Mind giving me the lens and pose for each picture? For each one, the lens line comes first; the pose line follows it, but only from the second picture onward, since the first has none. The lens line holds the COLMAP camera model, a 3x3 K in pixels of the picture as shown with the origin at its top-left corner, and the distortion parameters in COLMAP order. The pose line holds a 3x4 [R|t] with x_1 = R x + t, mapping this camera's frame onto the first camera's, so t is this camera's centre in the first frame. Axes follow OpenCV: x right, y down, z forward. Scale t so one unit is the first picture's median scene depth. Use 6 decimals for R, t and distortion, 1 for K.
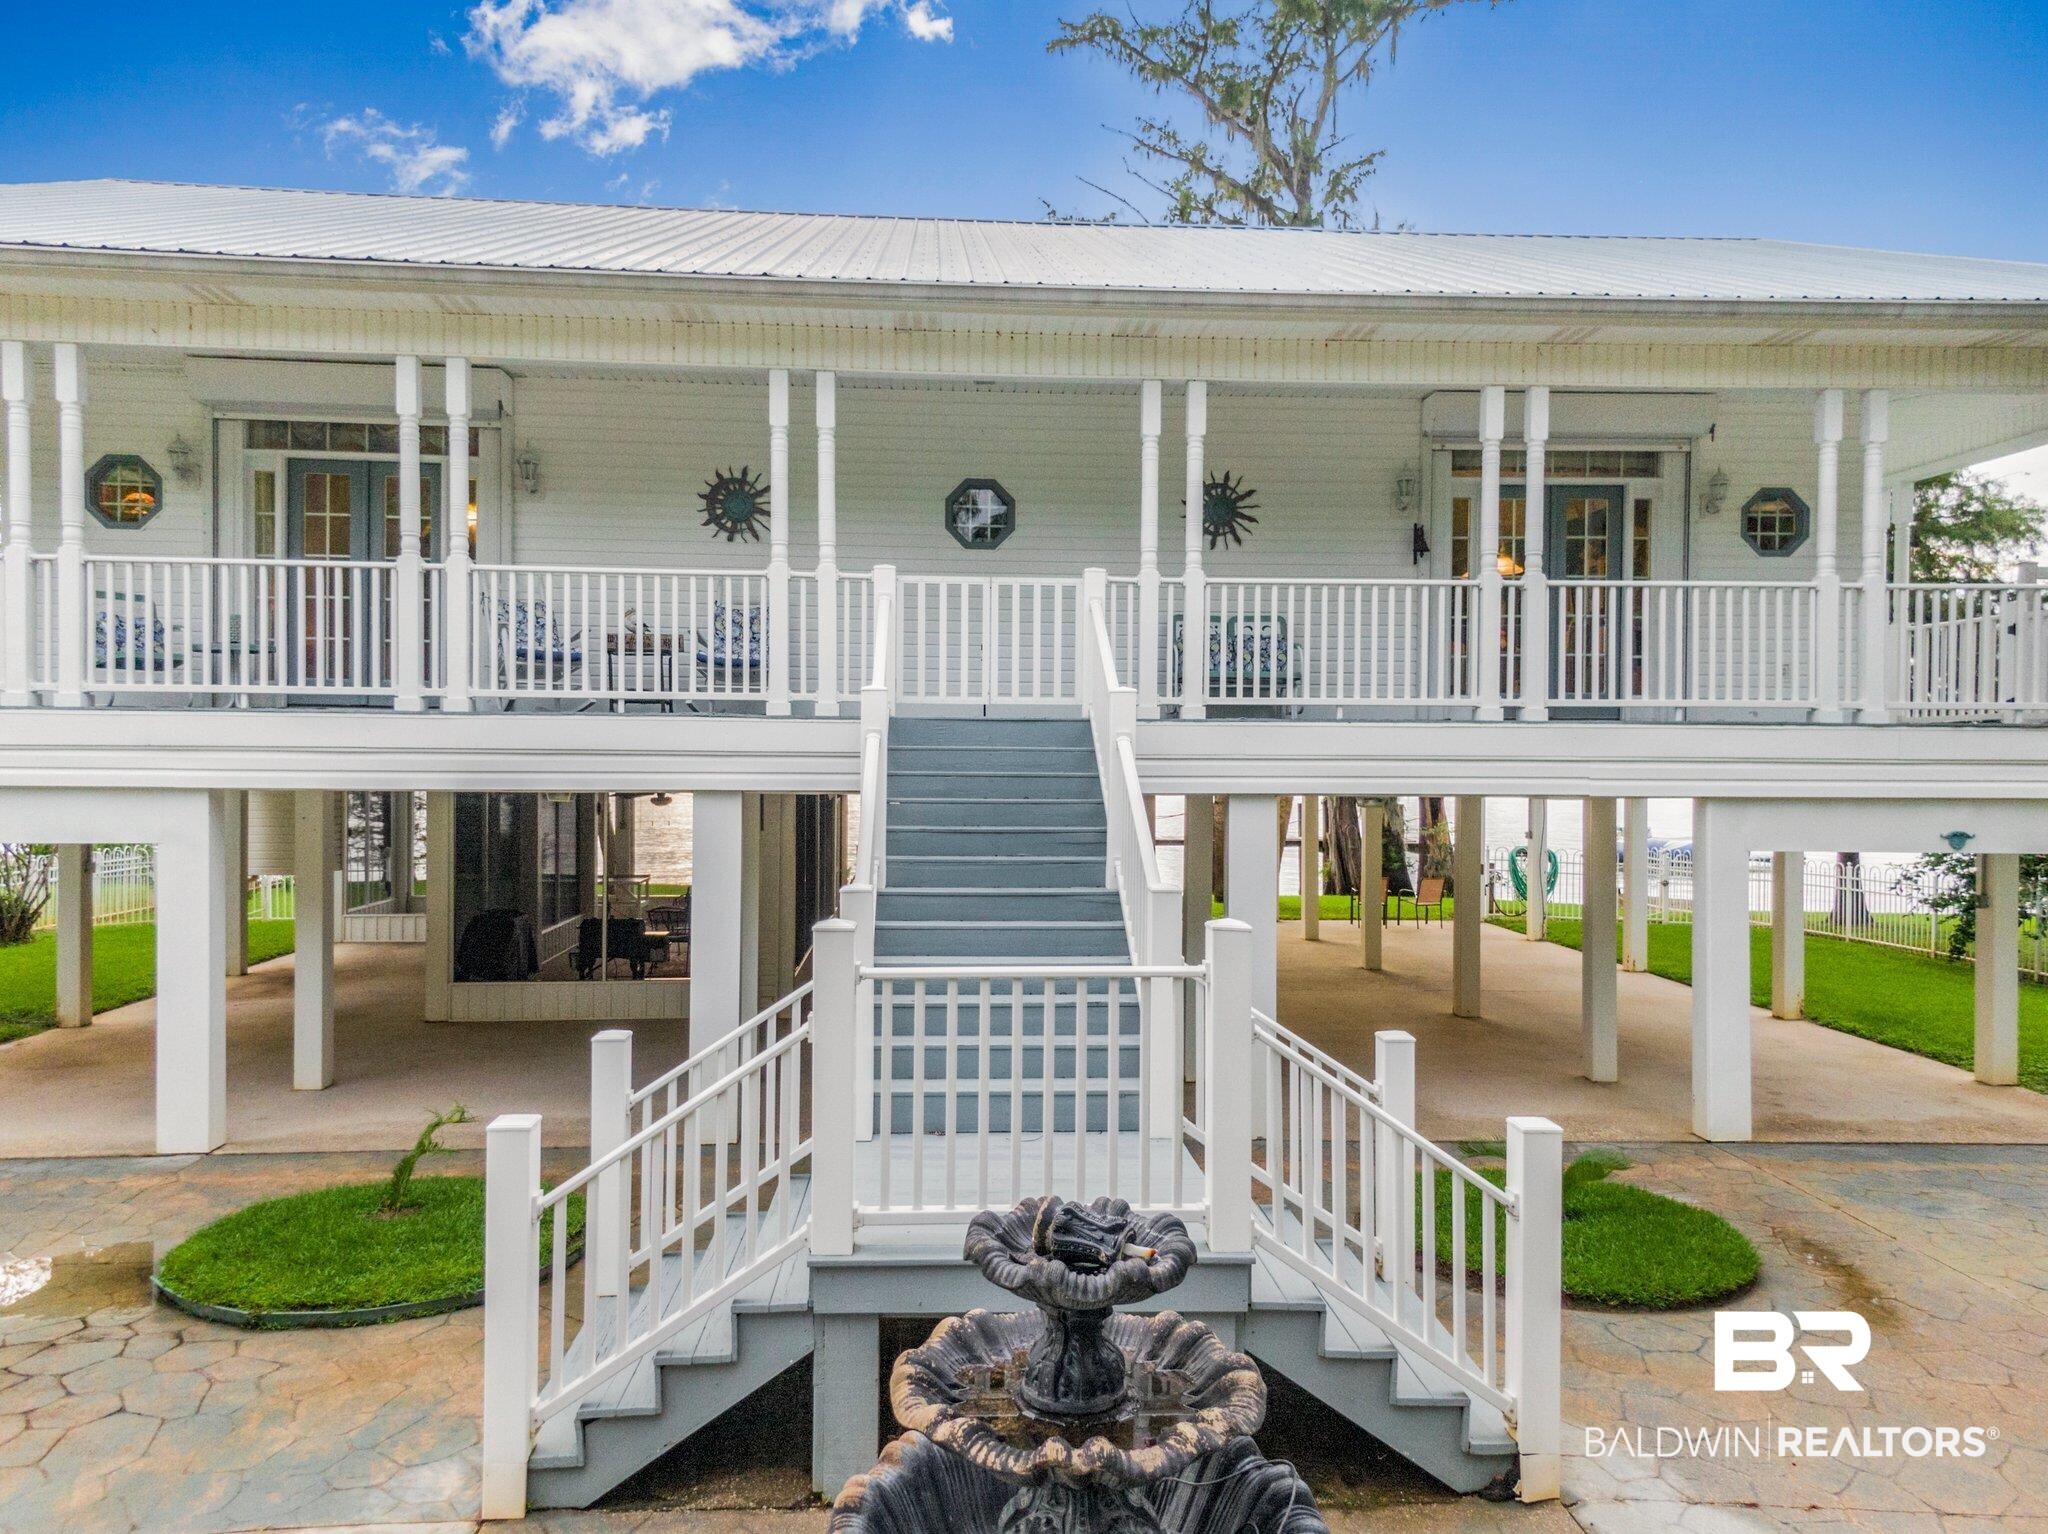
lens RADIAL K [[1446.3, 0, 1024.0], [0, 1446.3, 767.0], [0, 0, 1]] dist [0.075848, -0.000088]
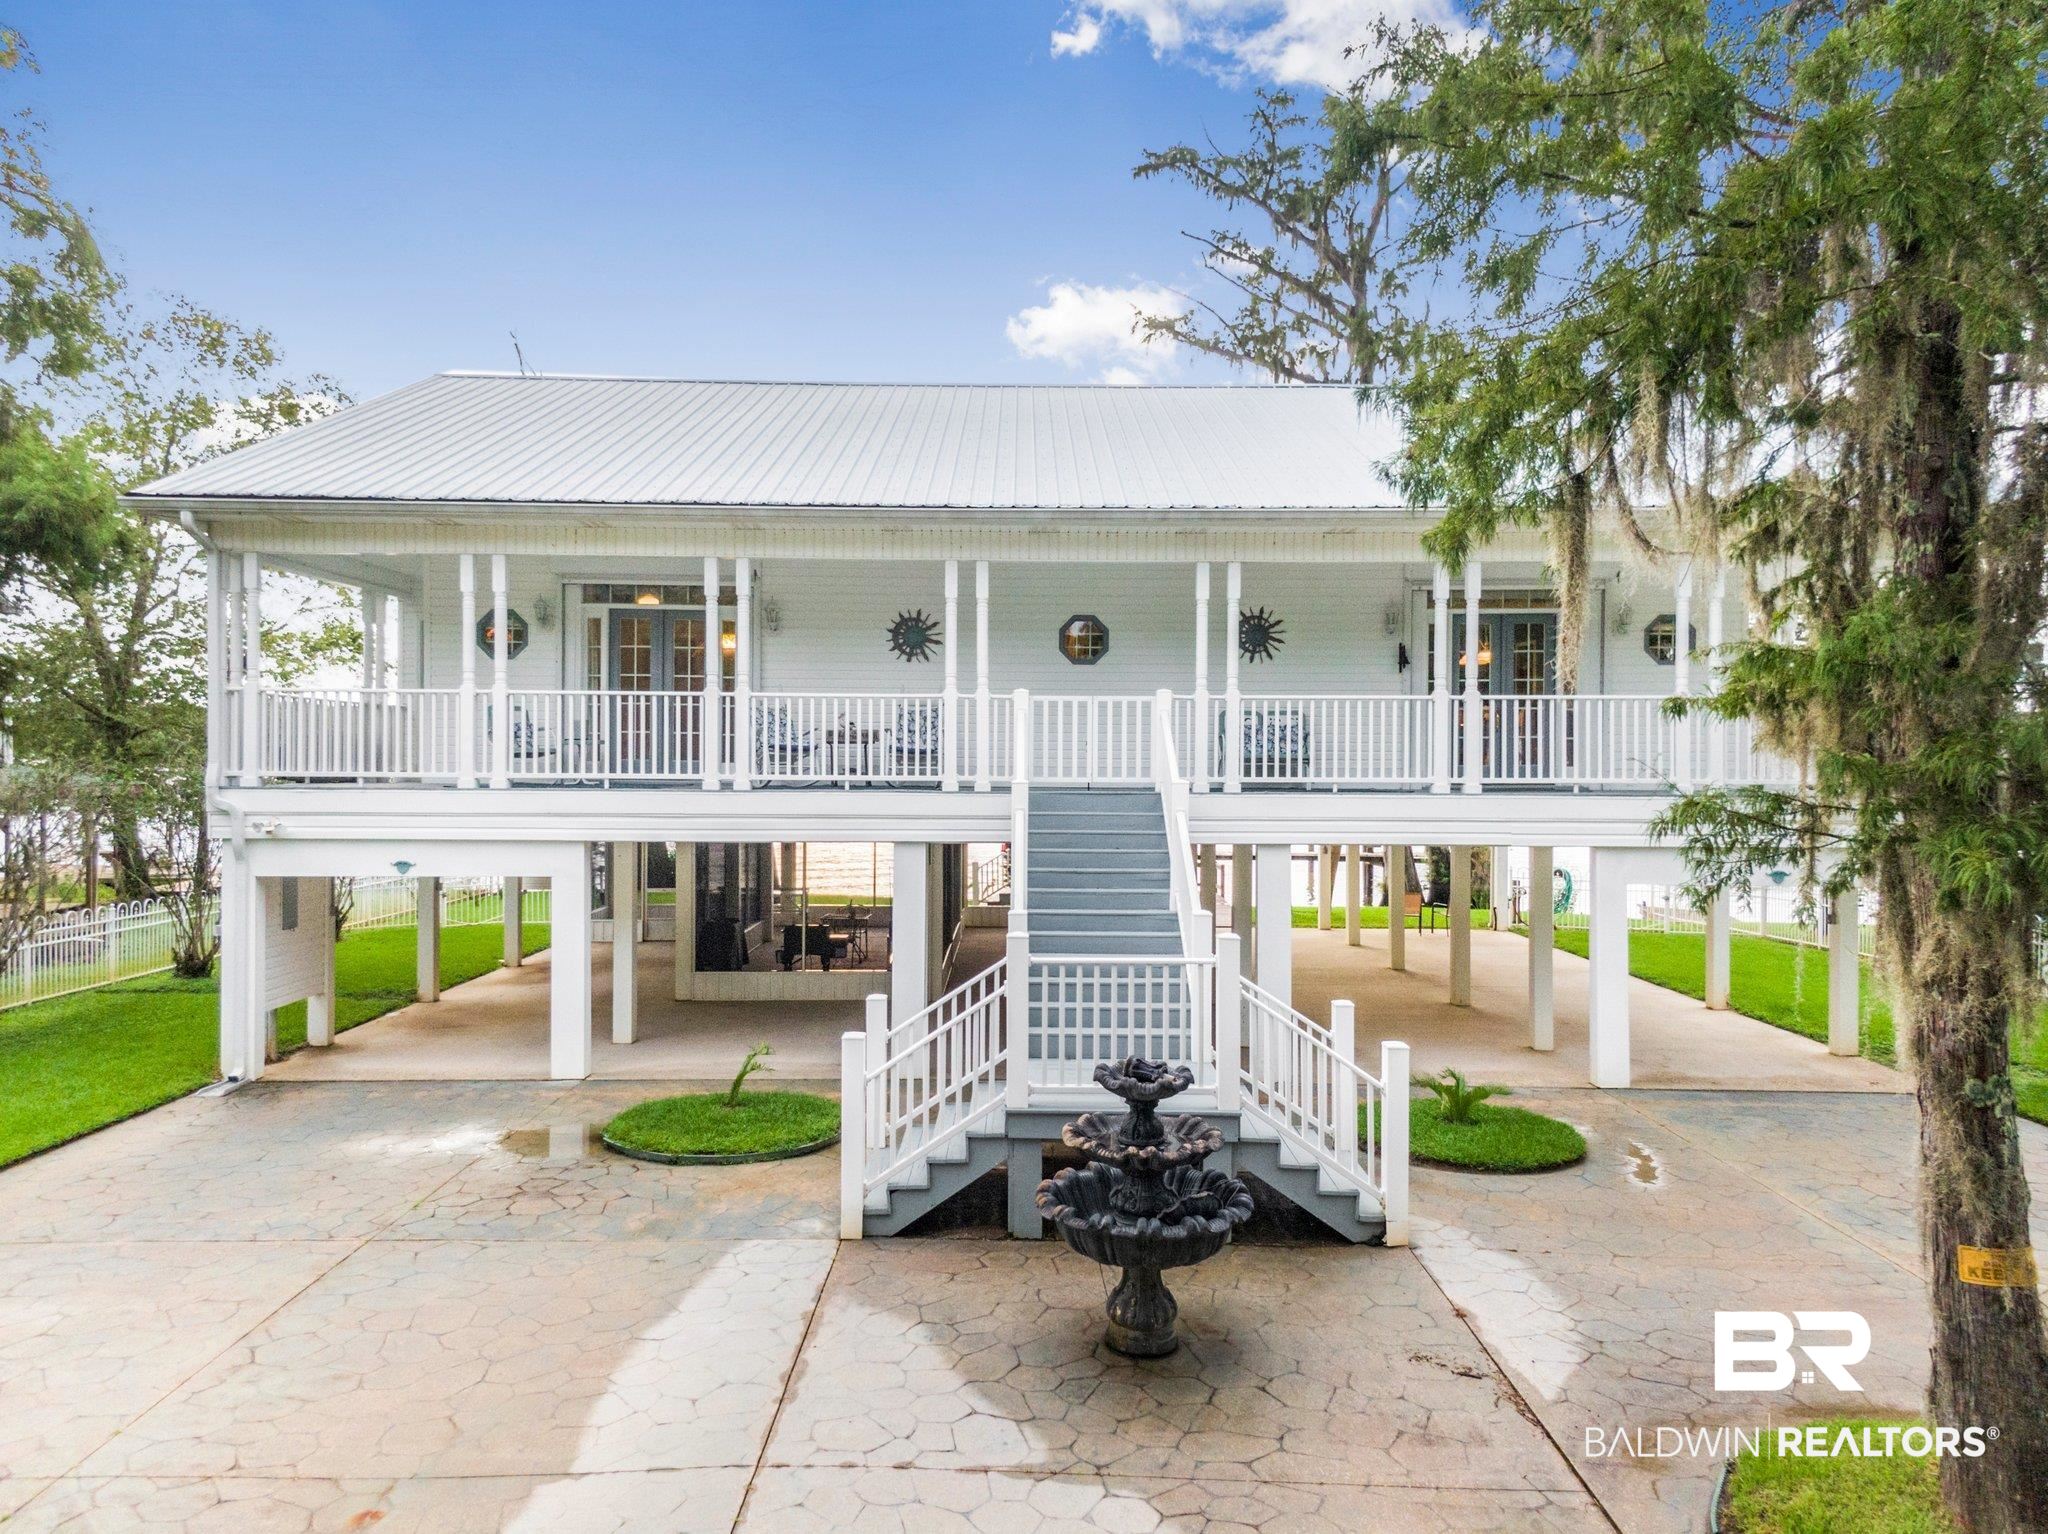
lens RADIAL K [[1441.4, 0, 1024.0], [0, 1441.4, 767.0], [0, 0, 1]] dist [0.100161, -0.001328]
pose [[0.998114, -0.002269, -0.061353, -0.003114], [0.002144, 0.999995, -0.002106, -0.055174], [0.061358, 0.001970, 0.998114, -0.455895]]
